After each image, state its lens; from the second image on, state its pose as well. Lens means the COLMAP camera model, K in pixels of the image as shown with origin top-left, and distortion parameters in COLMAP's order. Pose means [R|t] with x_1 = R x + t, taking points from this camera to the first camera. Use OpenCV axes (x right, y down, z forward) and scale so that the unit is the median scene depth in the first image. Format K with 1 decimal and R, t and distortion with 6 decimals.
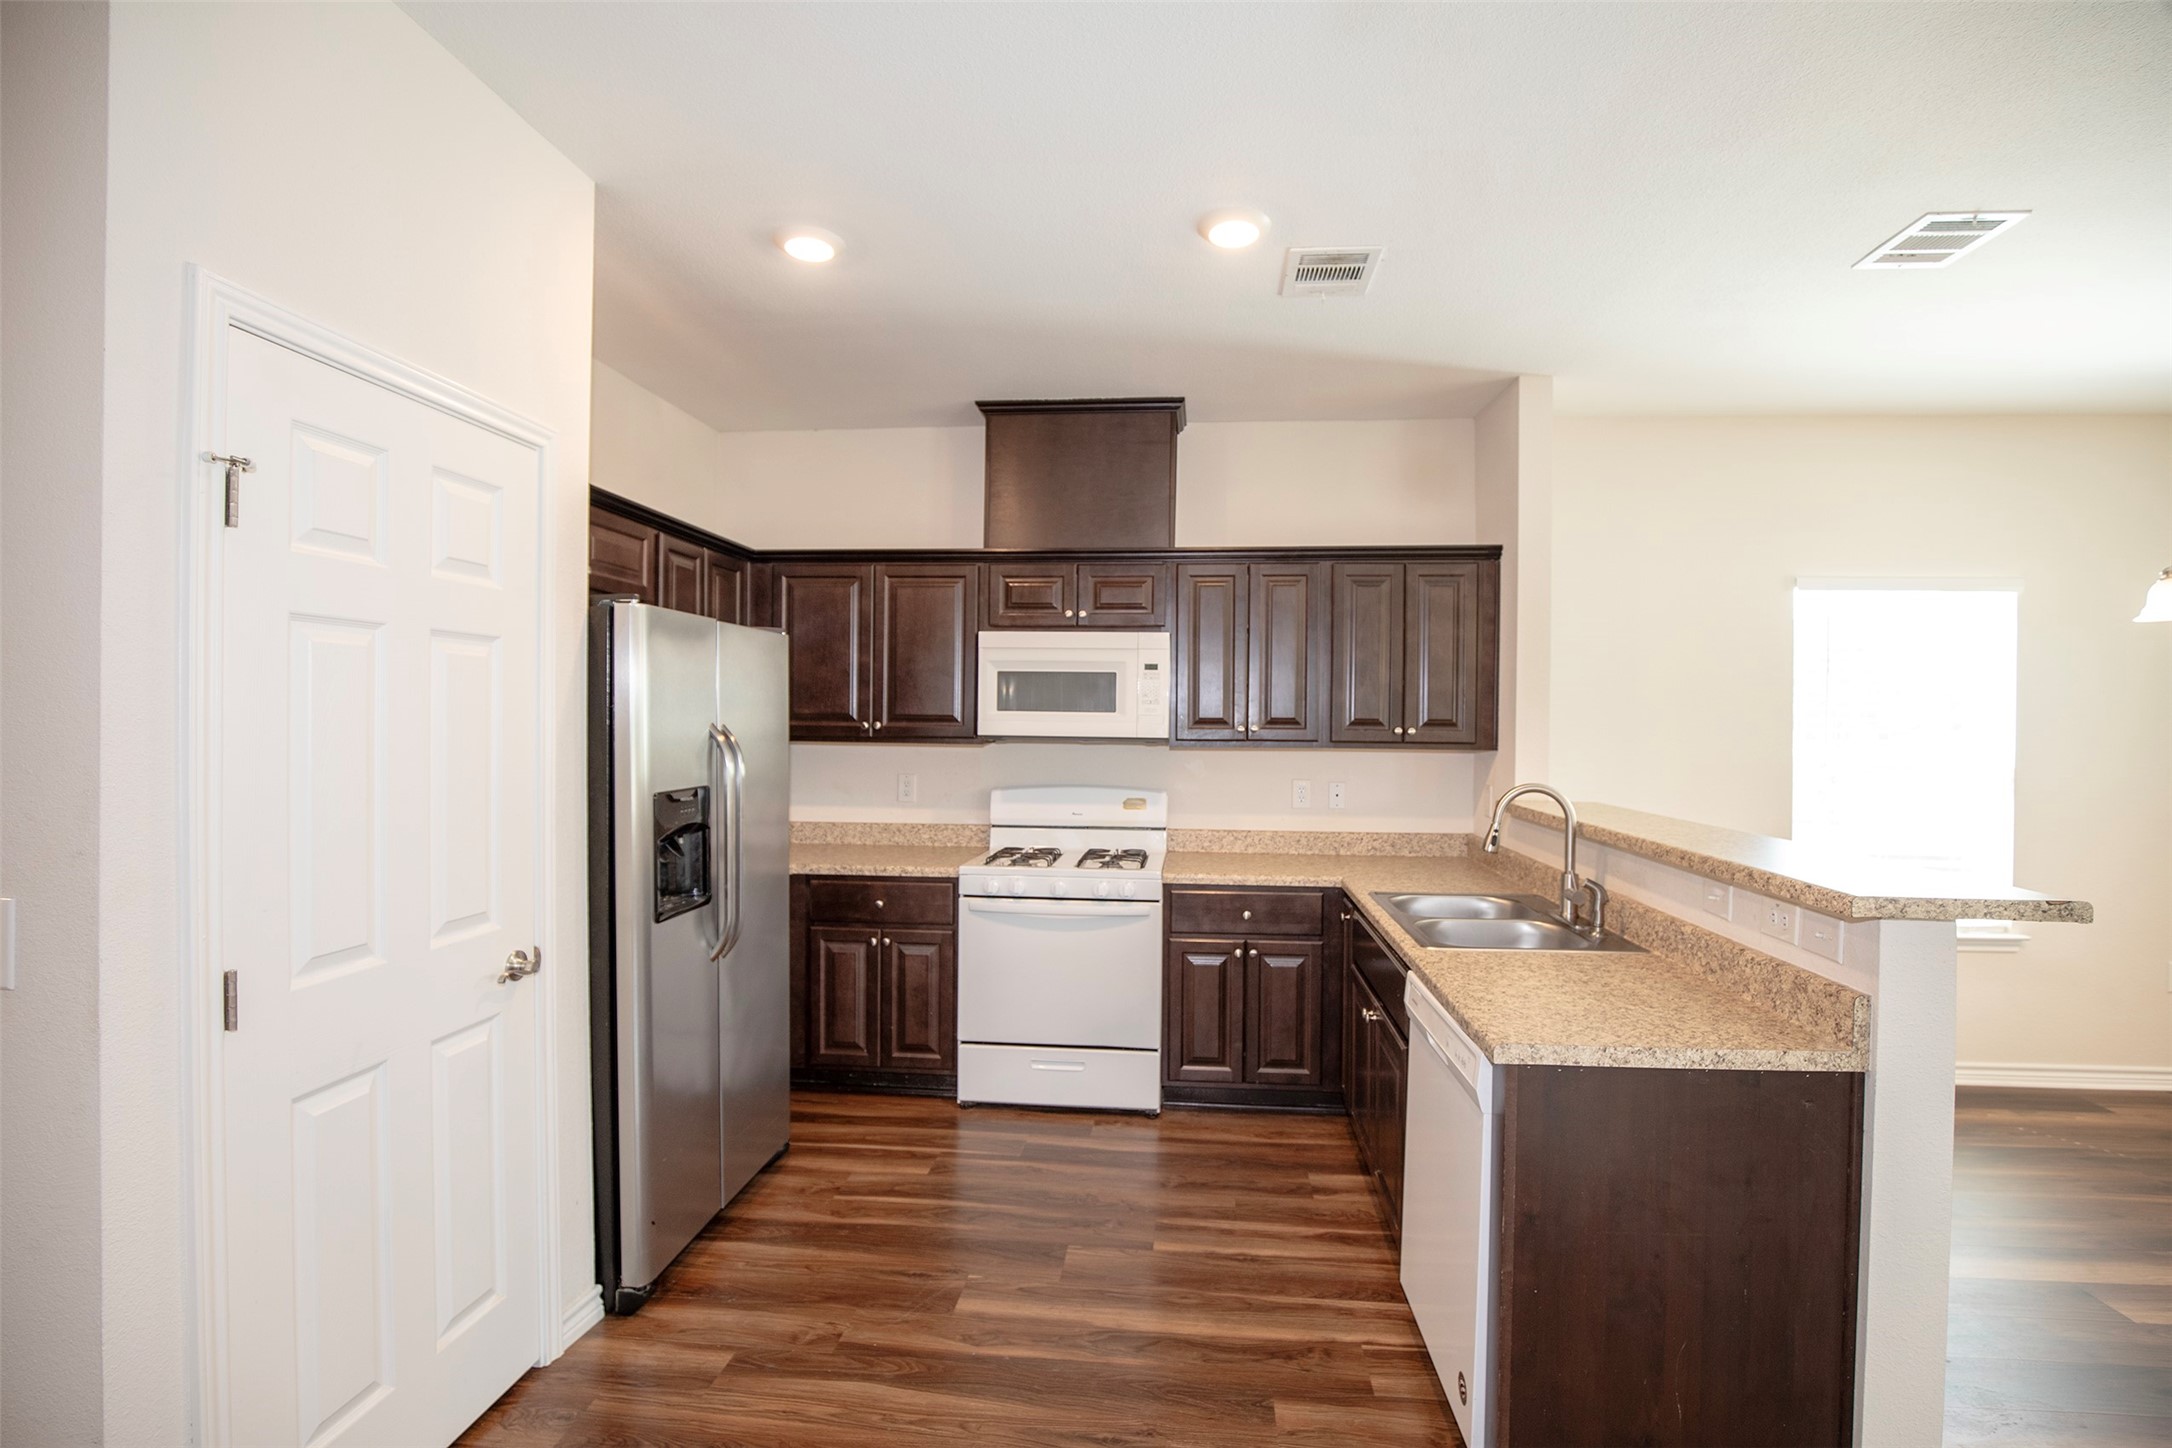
lens RADIAL K [[1003.1, 0, 1105.0], [0, 1003.1, 730.4], [0, 0, 1]] dist [-0.025003, 0.000242]
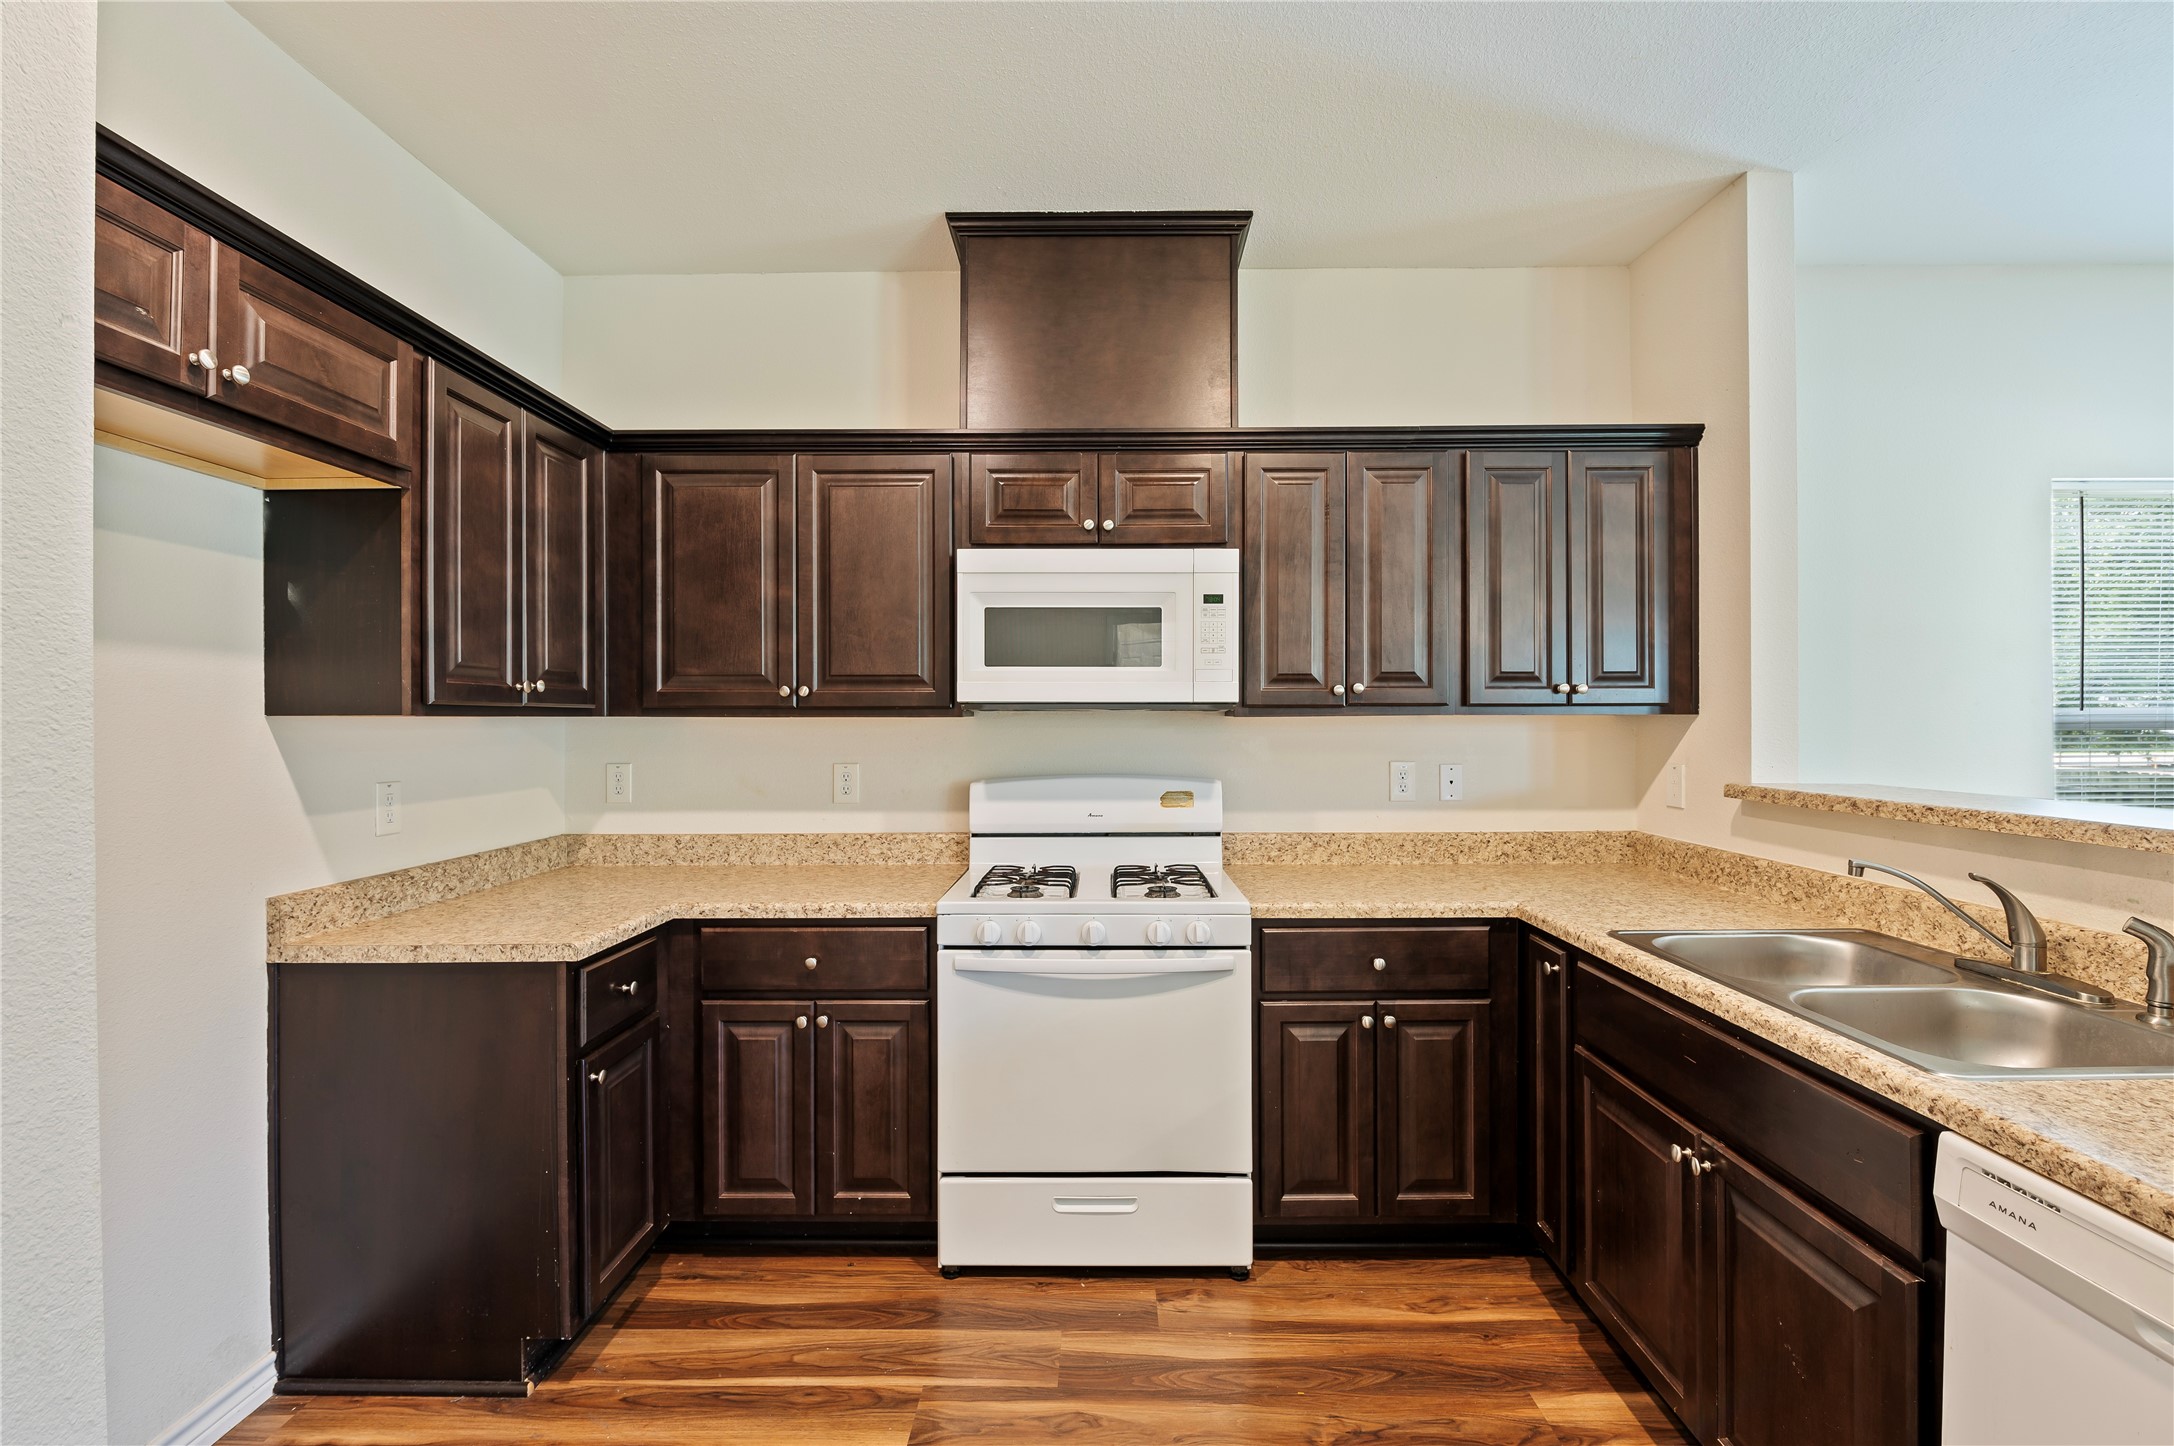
lens RADIAL K [[964.4, 0, 1099.1], [0, 964.4, 718.4], [0, 0, 1]] dist [-0.005835, -0.000819]
pose [[0.996176, -0.012671, 0.086440, -0.088262], [0.013561, 0.999861, -0.009712, 0.023343], [-0.086305, 0.010847, 0.996210, 0.348414]]
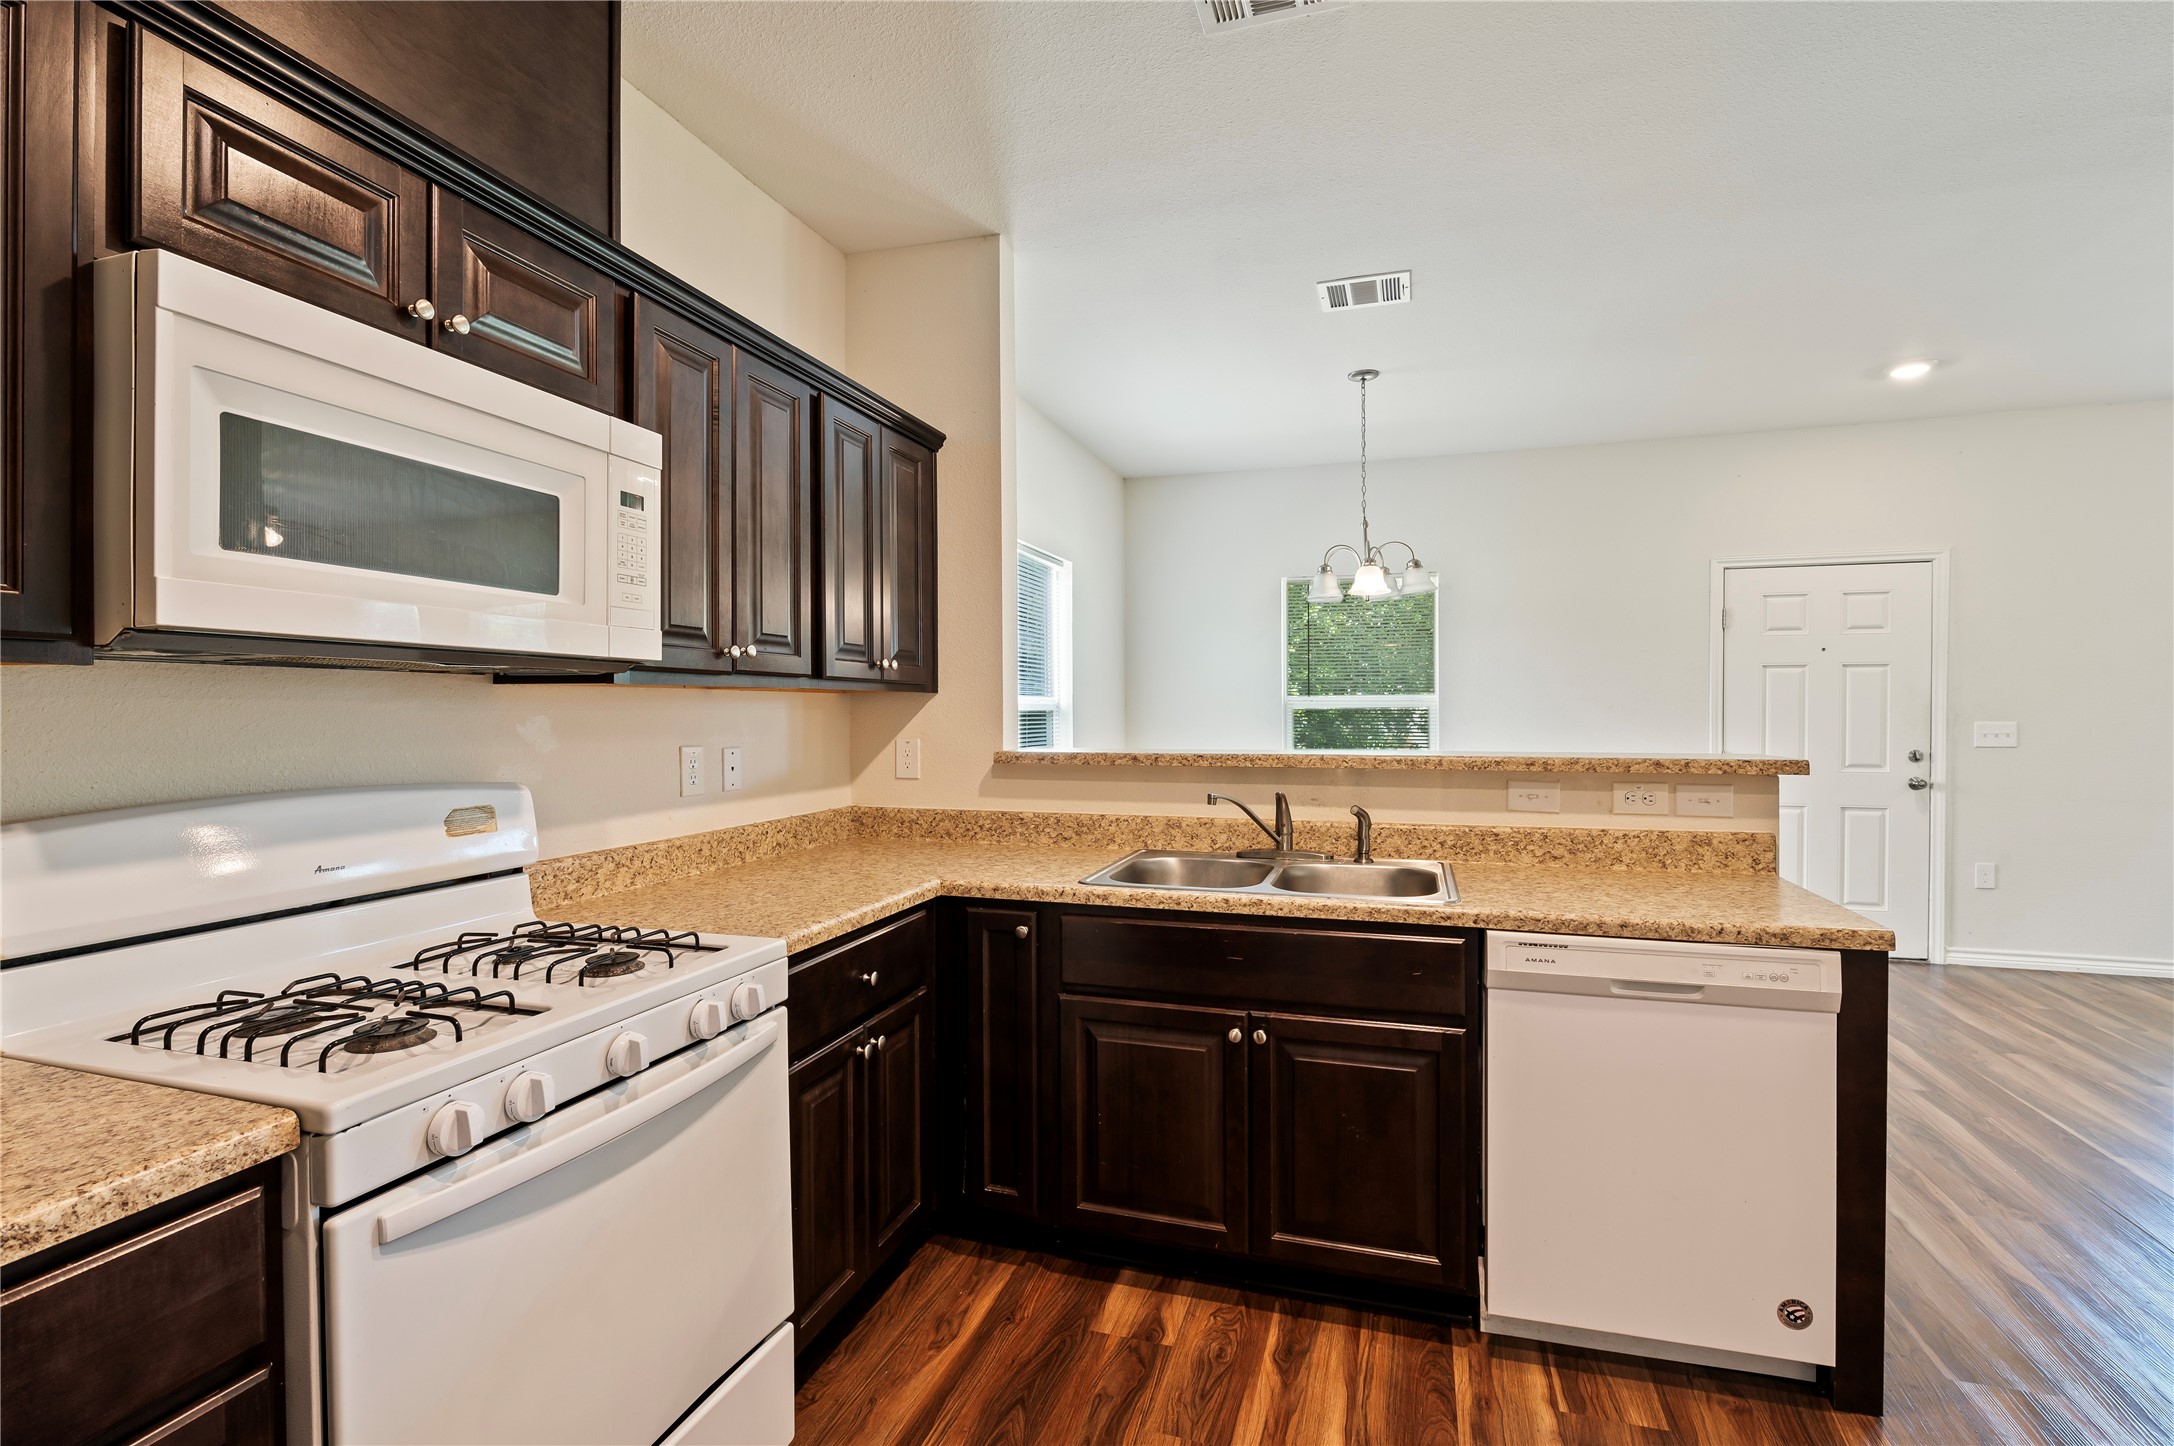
lens RADIAL K [[982.5, 0, 1088.6], [0, 982.5, 717.7], [0, 0, 1]] dist [-0.004733, -0.000620]
pose [[0.210416, -0.017422, 0.977457, -0.337079], [0.014372, 0.999788, 0.014726, 0.029539], [-0.977506, 0.010949, 0.210621, 0.703450]]
